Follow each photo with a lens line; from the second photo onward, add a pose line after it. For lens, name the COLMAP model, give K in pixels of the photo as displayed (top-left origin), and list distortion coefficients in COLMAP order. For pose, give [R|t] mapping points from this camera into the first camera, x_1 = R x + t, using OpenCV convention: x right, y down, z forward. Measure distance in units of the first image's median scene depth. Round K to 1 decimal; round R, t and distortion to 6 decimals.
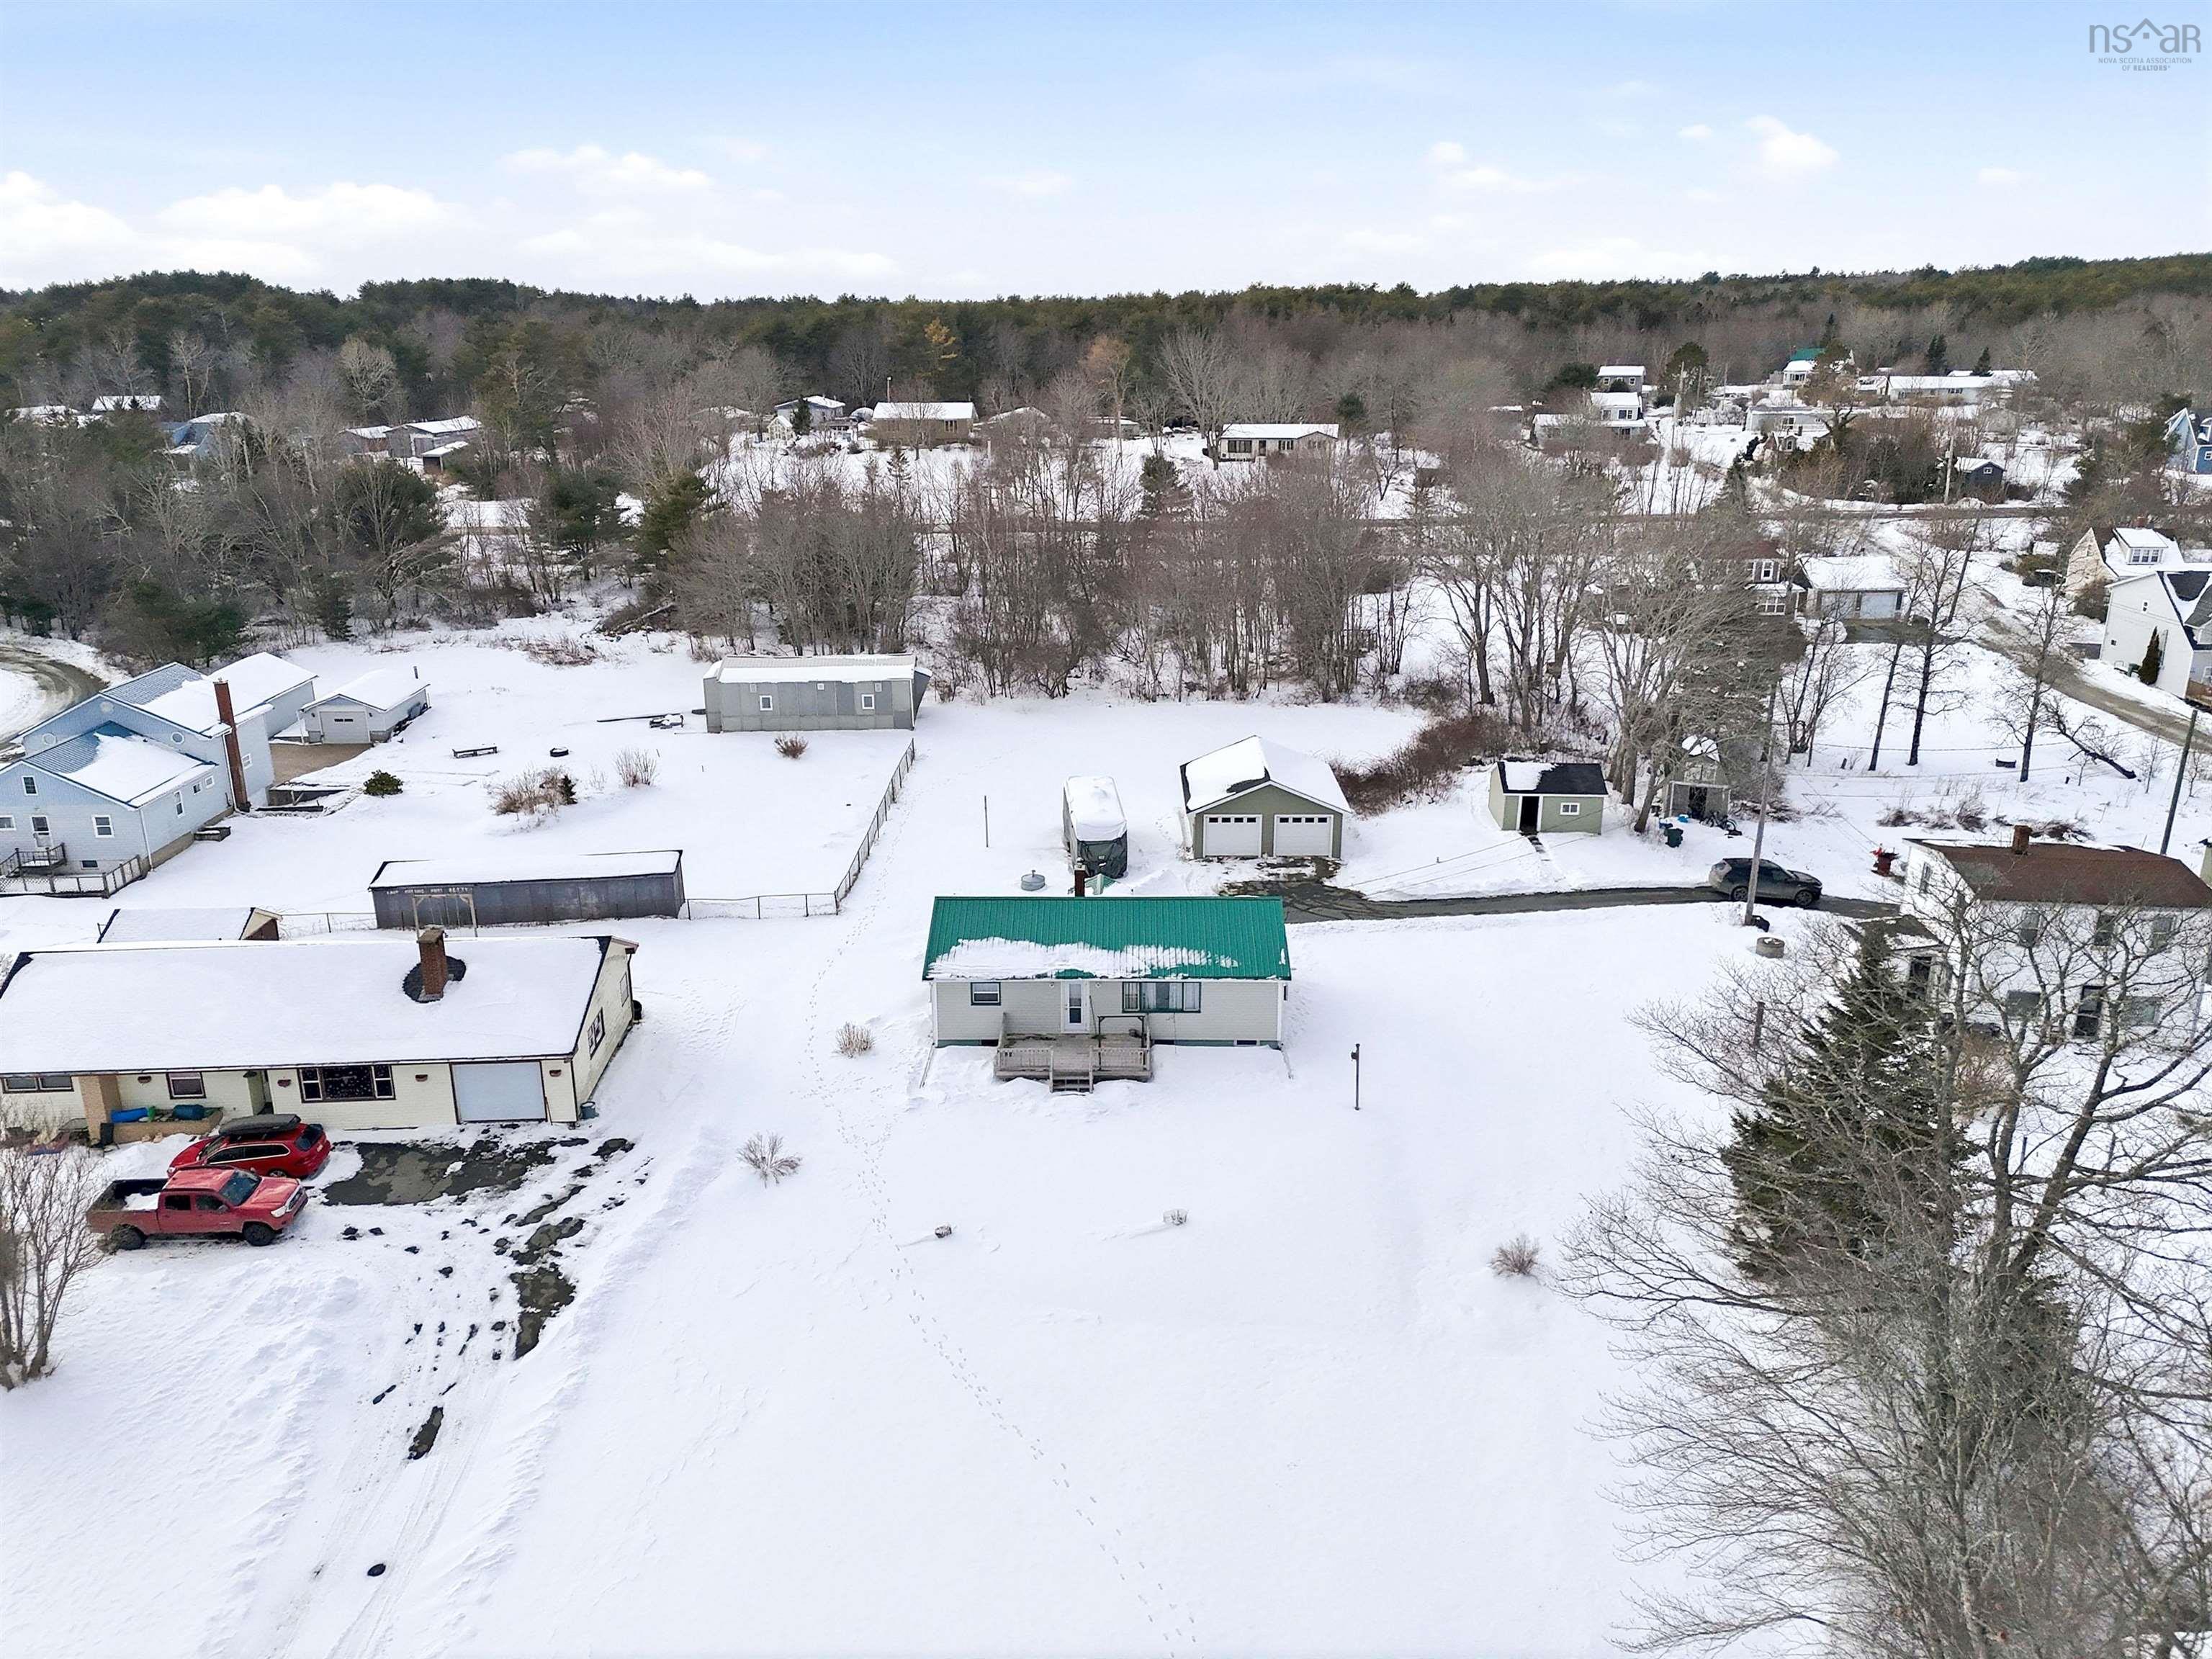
lens RADIAL K [[1615.0, 0, 1111.7], [0, 1615.0, 830.5], [0, 0, 1]] dist [0.077080, -0.068531]
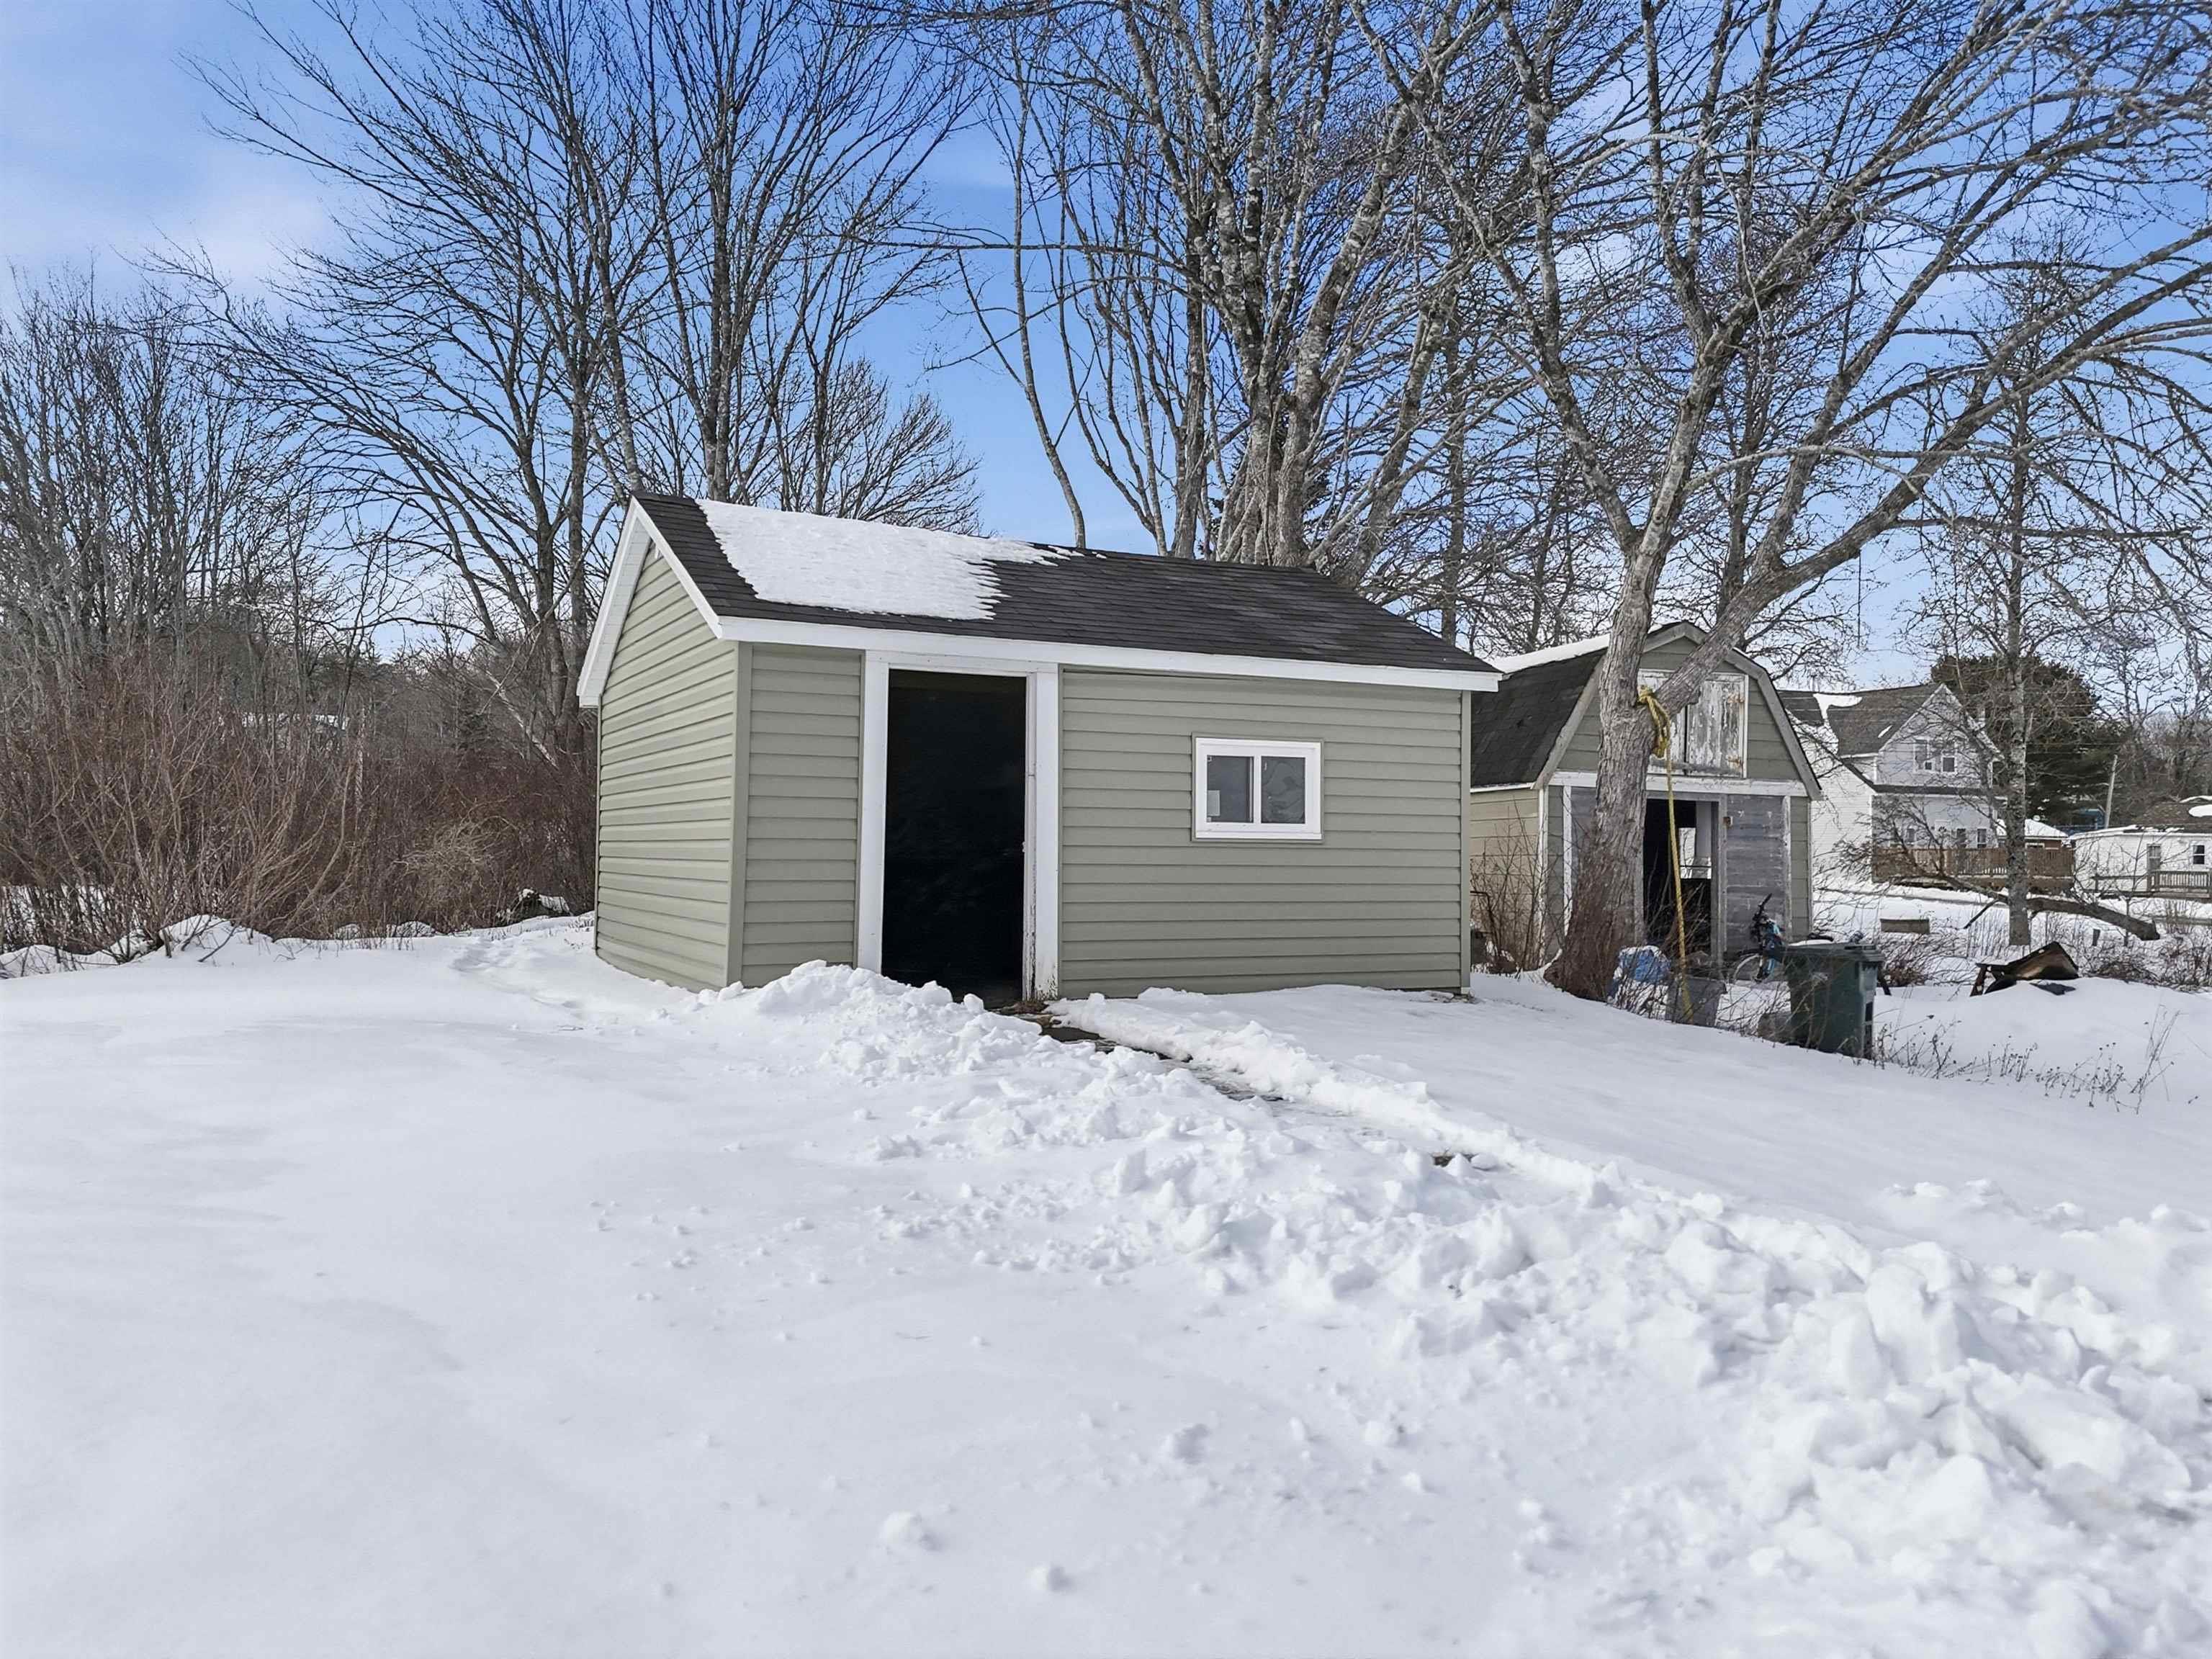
lens RADIAL K [[1611.5, 0, 1110.7], [0, 1611.5, 830.2], [0, 0, 1]] dist [0.109363, -0.128937]
pose [[0.889361, 0.016243, 0.456918, 0.227642], [0.126811, 0.951396, -0.280651, 0.024539], [-0.439269, 0.307542, 0.844074, 0.952351]]
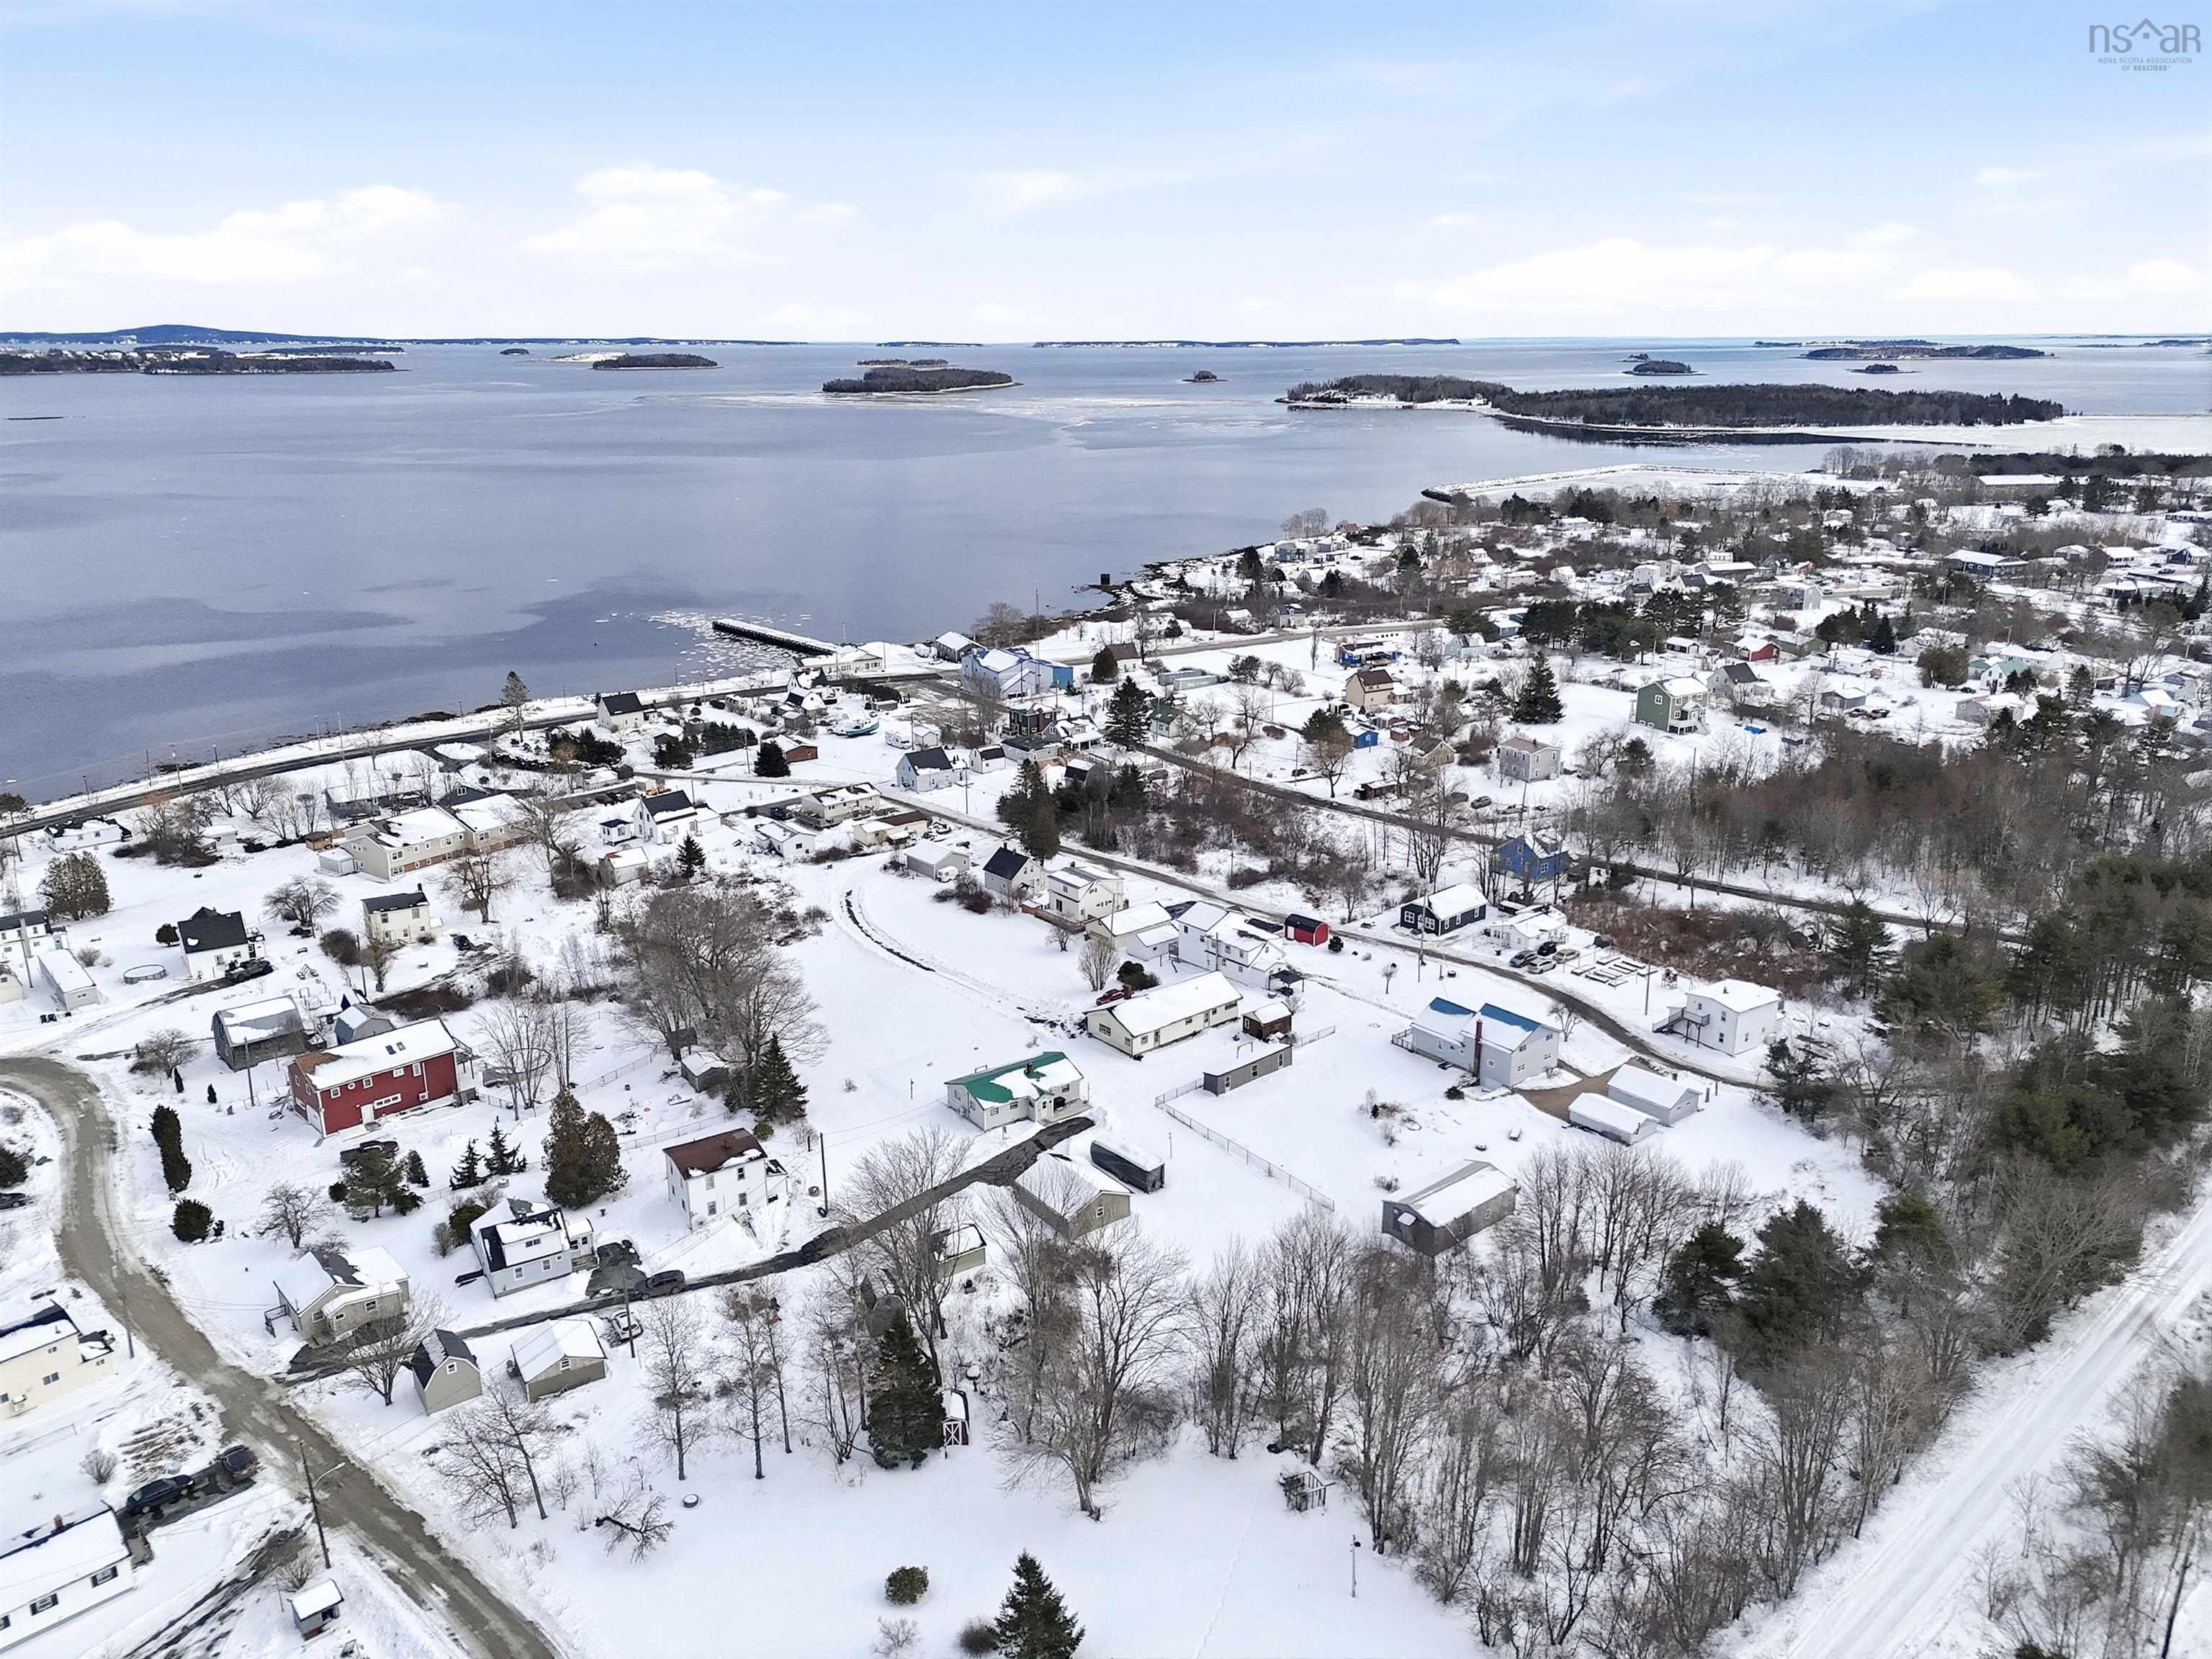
lens RADIAL K [[1608.0, 0, 1113.6], [0, 1608.0, 822.0], [0, 0, 1]] dist [0.136747, -0.228311]
pose [[-0.797990, 0.177280, -0.576007, 1.151448], [-0.173408, 0.847798, 0.501167, -1.444672], [0.577184, 0.499811, -0.645792, 2.177194]]
